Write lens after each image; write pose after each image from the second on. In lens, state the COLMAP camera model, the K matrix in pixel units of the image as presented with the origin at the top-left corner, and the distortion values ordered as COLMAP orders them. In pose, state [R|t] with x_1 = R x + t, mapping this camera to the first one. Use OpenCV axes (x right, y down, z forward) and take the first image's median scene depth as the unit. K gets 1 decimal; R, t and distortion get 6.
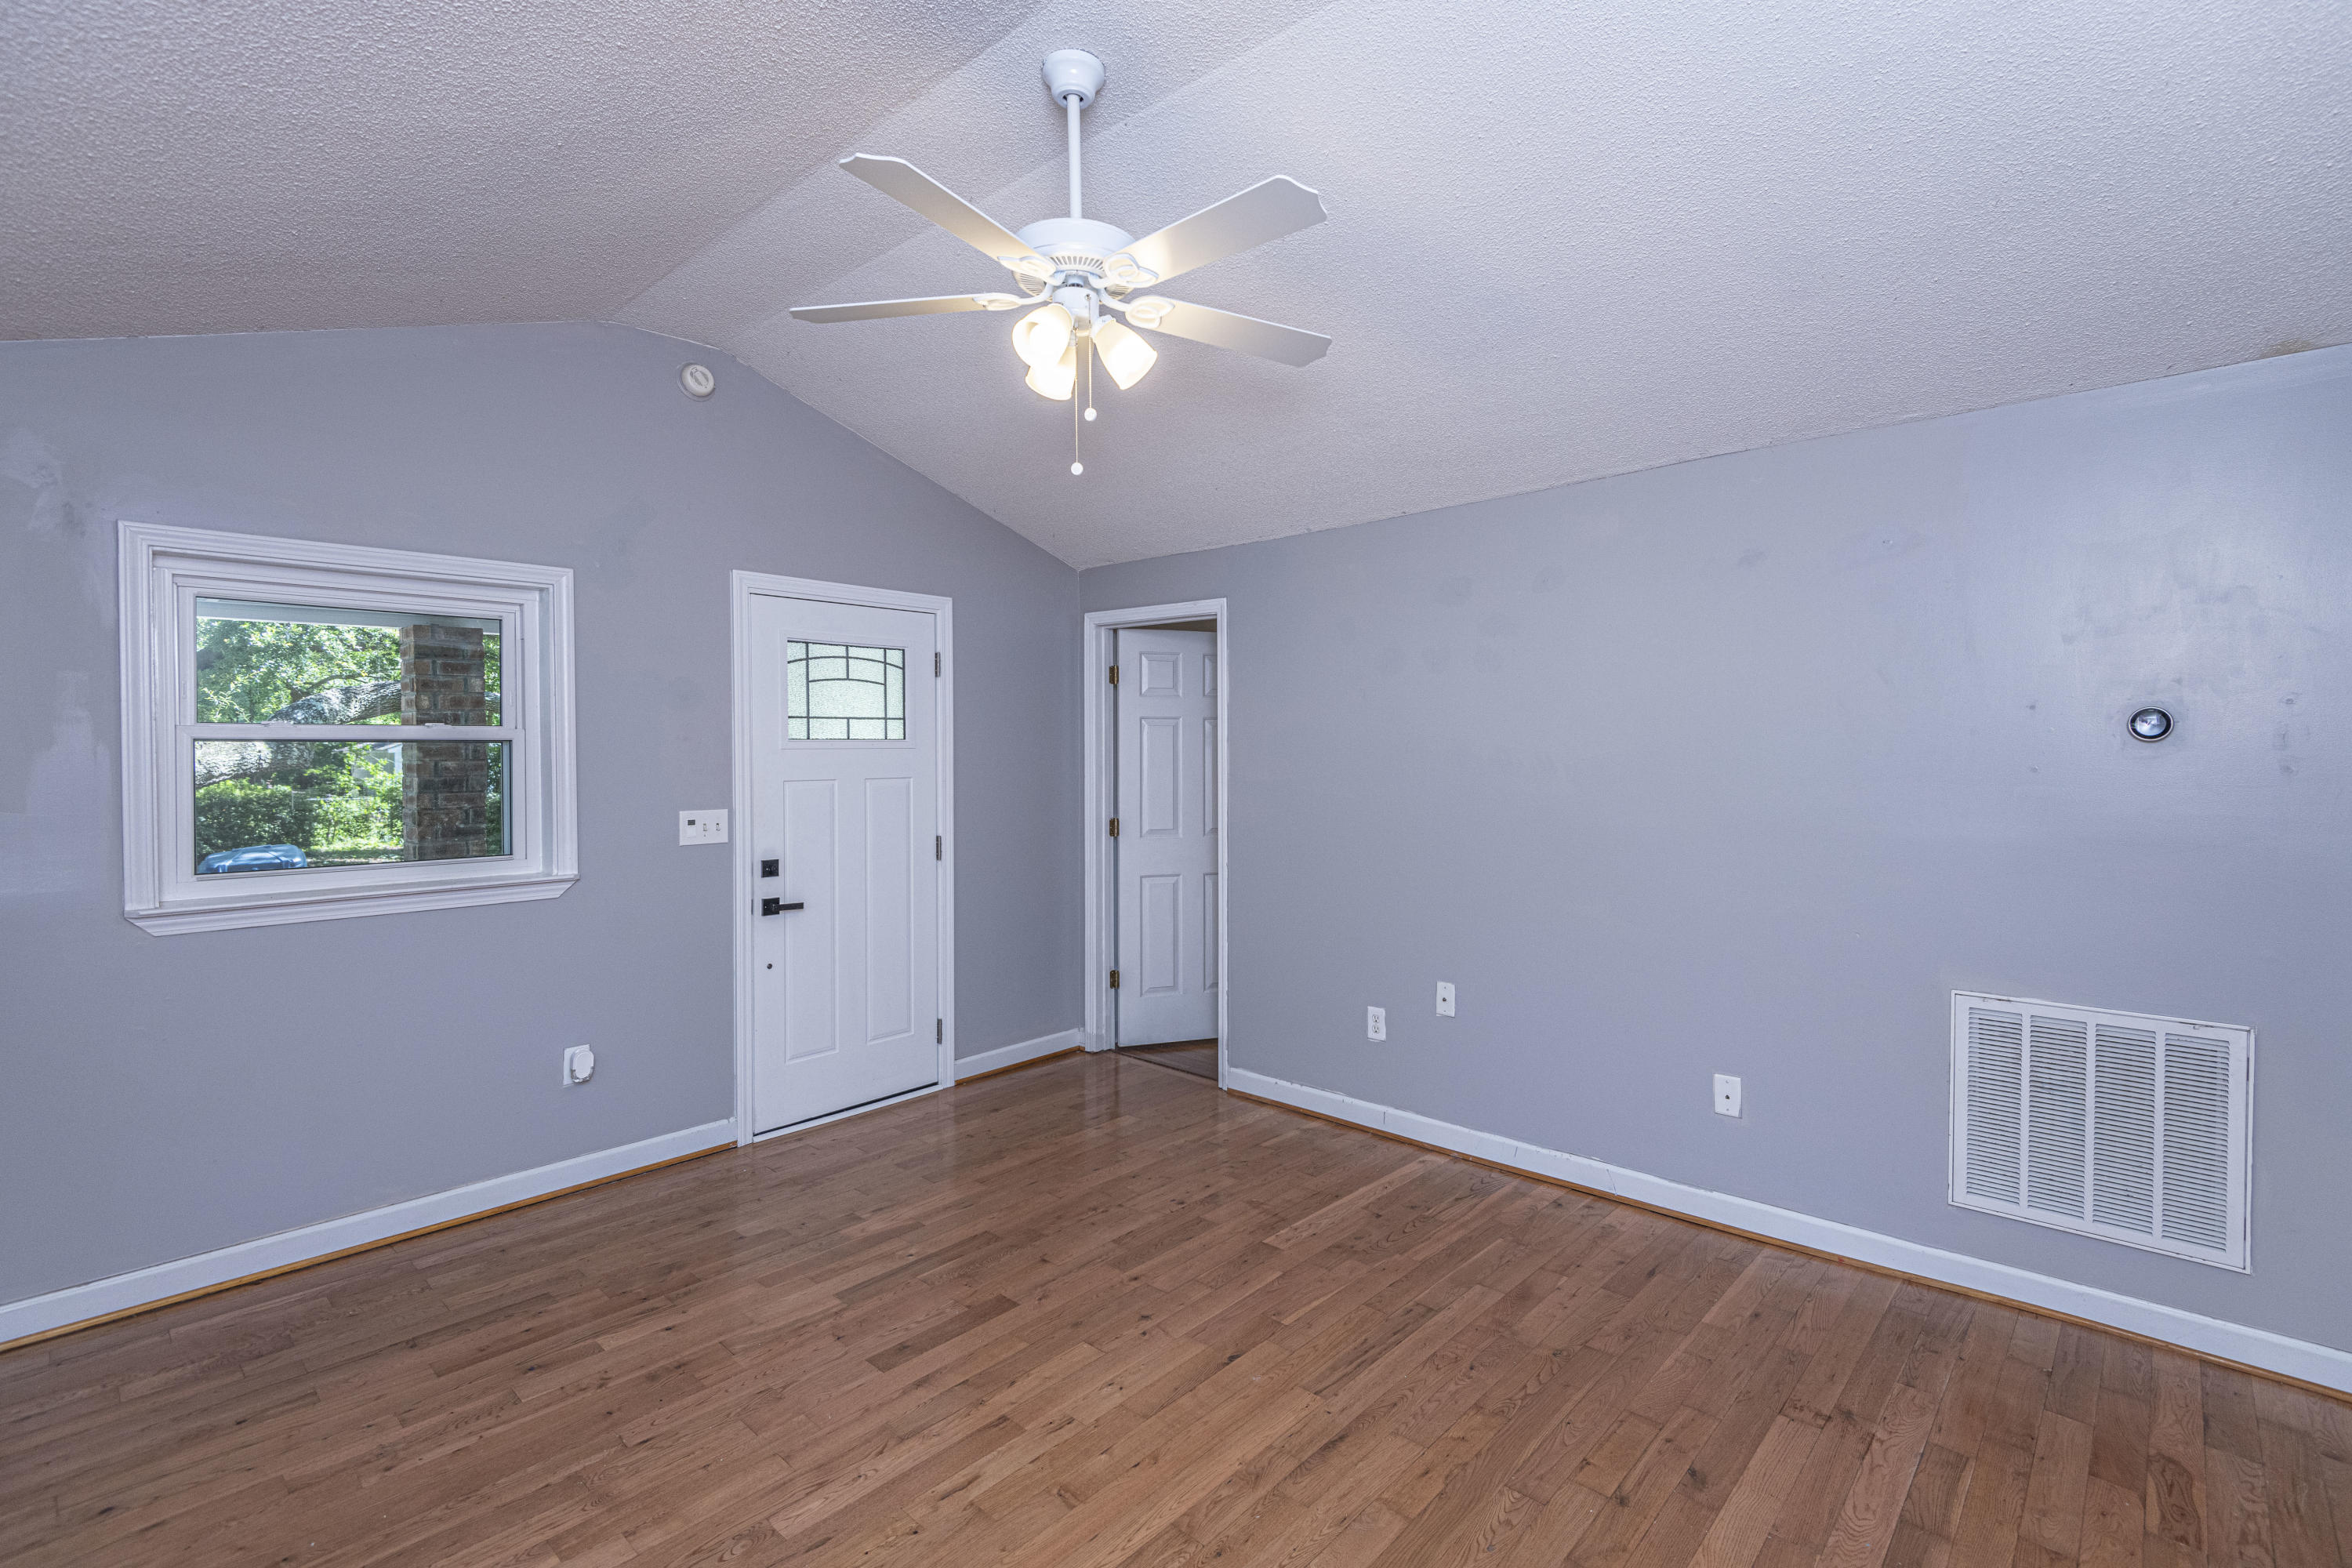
lens RADIAL K [[1059.4, 0, 1180.3], [0, 1059.4, 767.8], [0, 0, 1]] dist [0.028716, -0.015270]
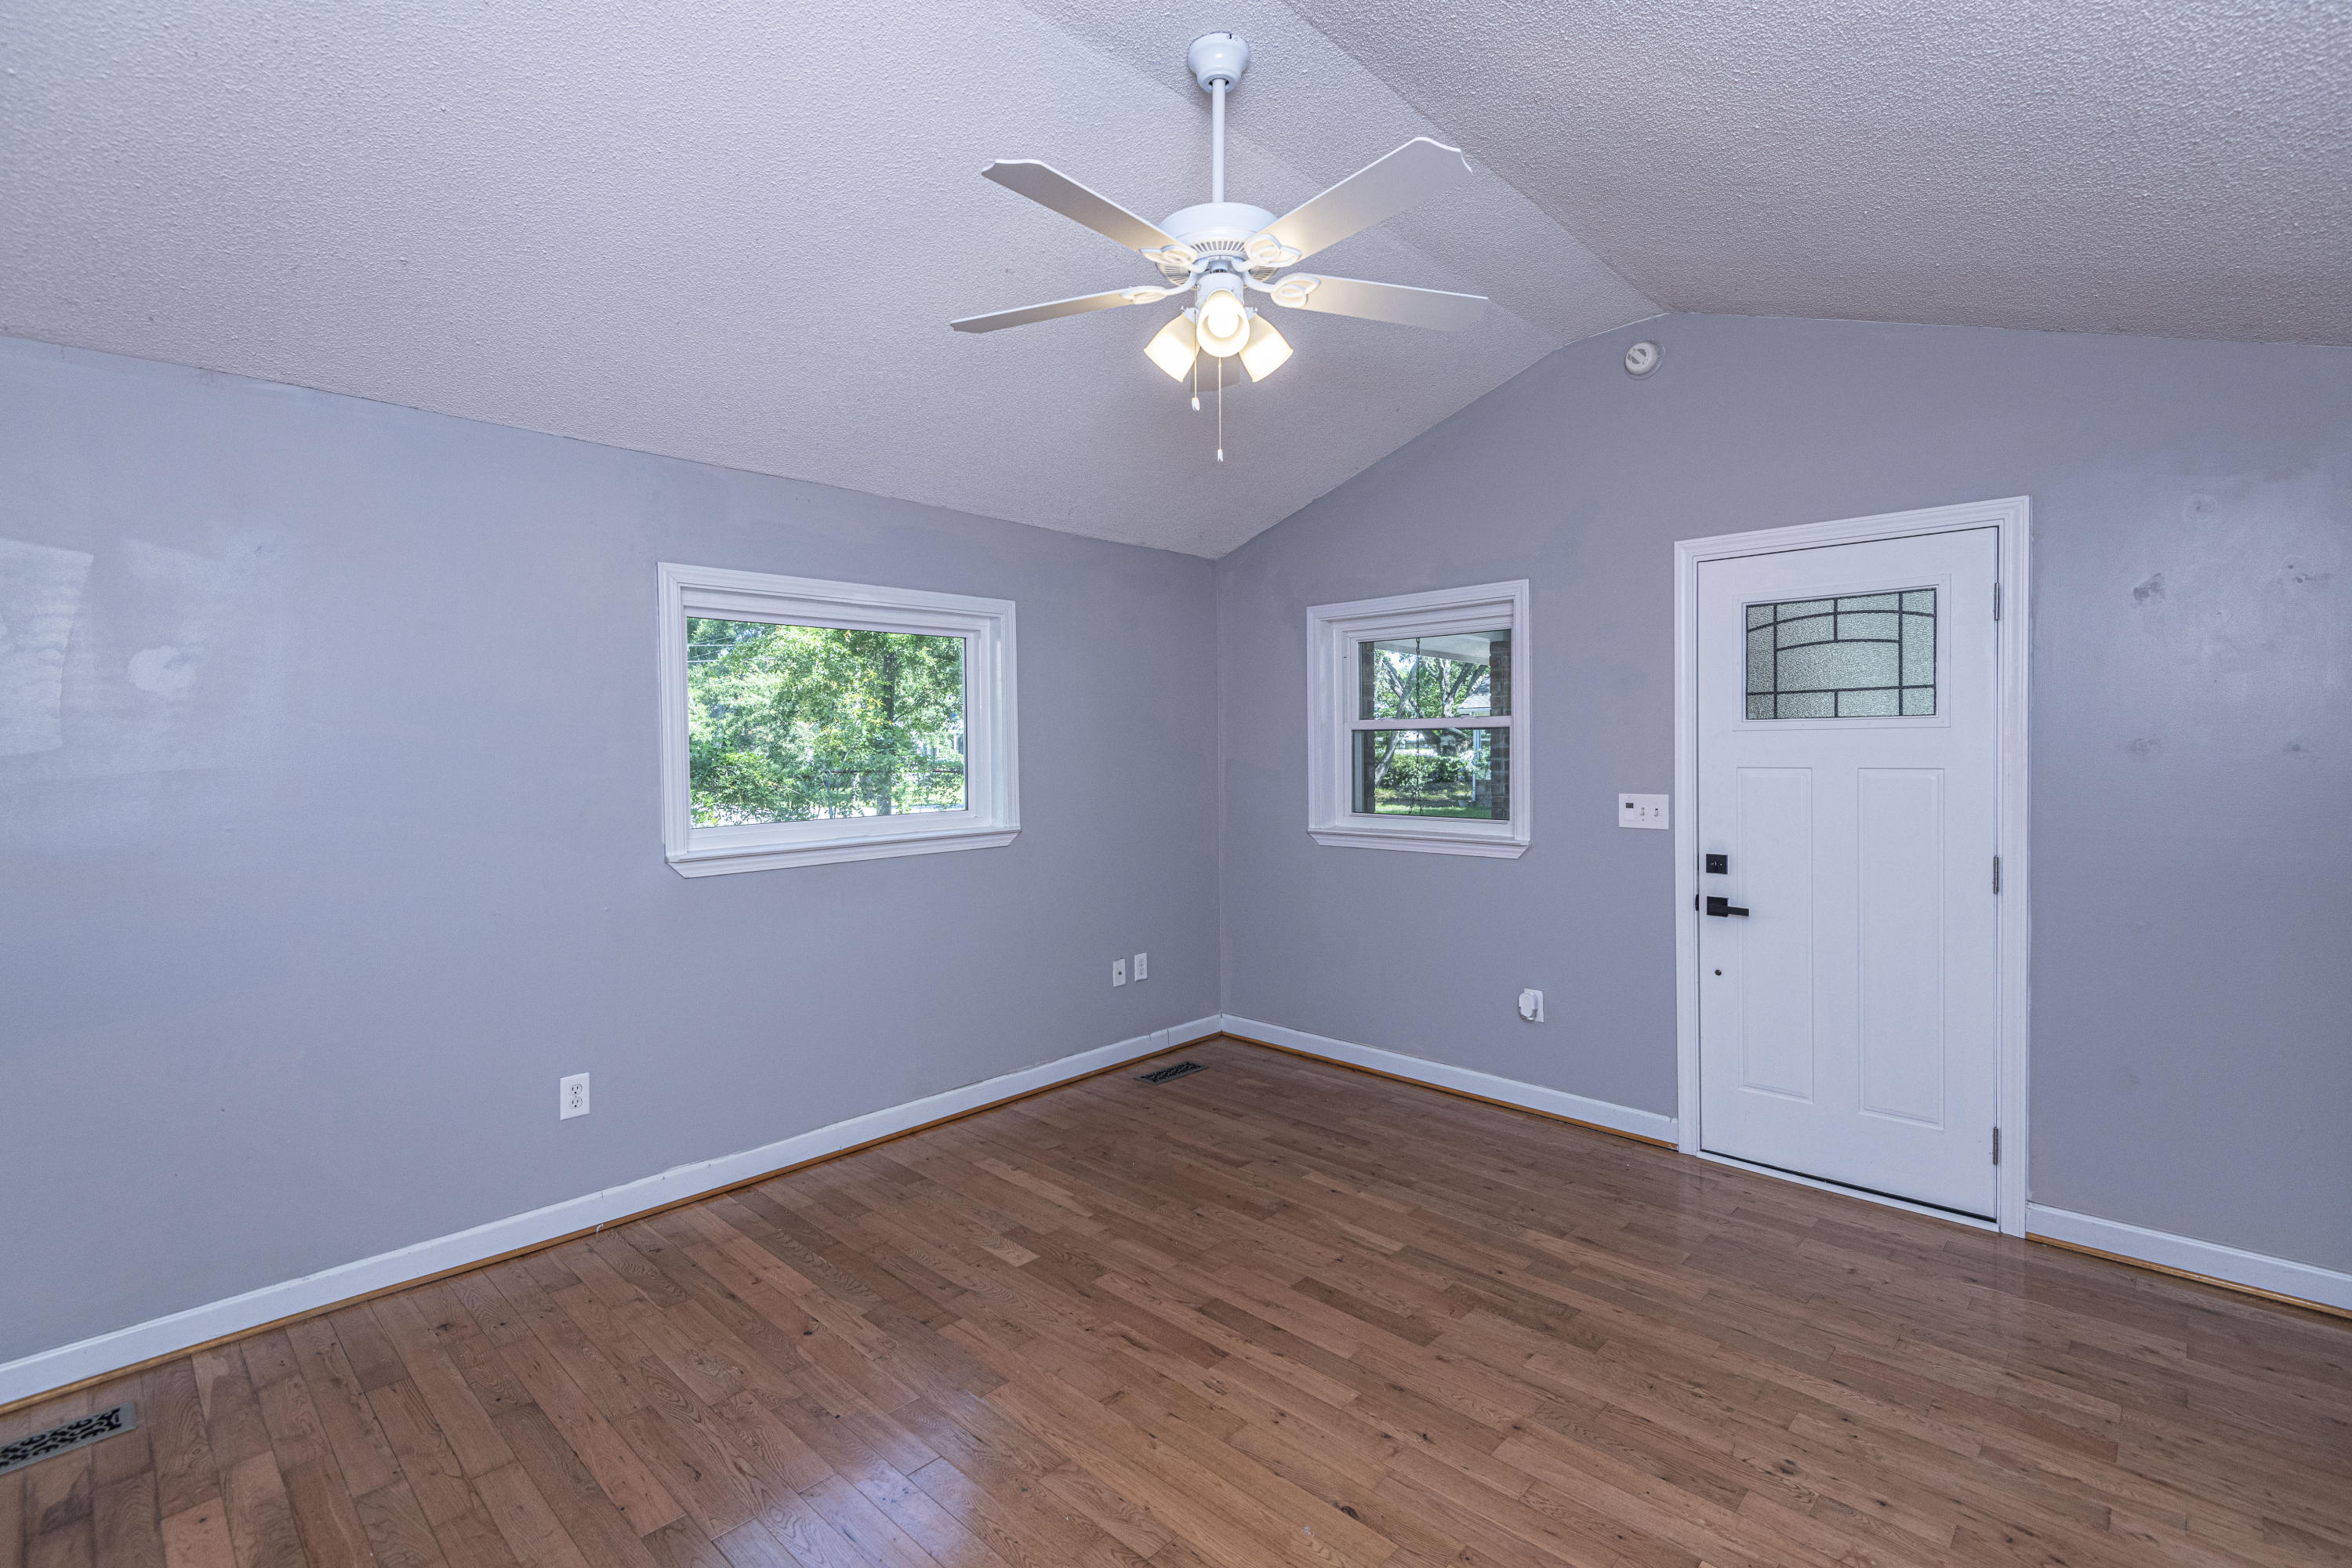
lens RADIAL K [[1059.4, 0, 1186.2], [0, 1059.4, 766.9], [0, 0, 1]] dist [0.028716, -0.015270]
pose [[-0.020252, 0.025177, -0.999478, 0.540446], [-0.004610, 0.999670, 0.025275, -0.008516], [0.999784, 0.005120, -0.020129, 0.587096]]
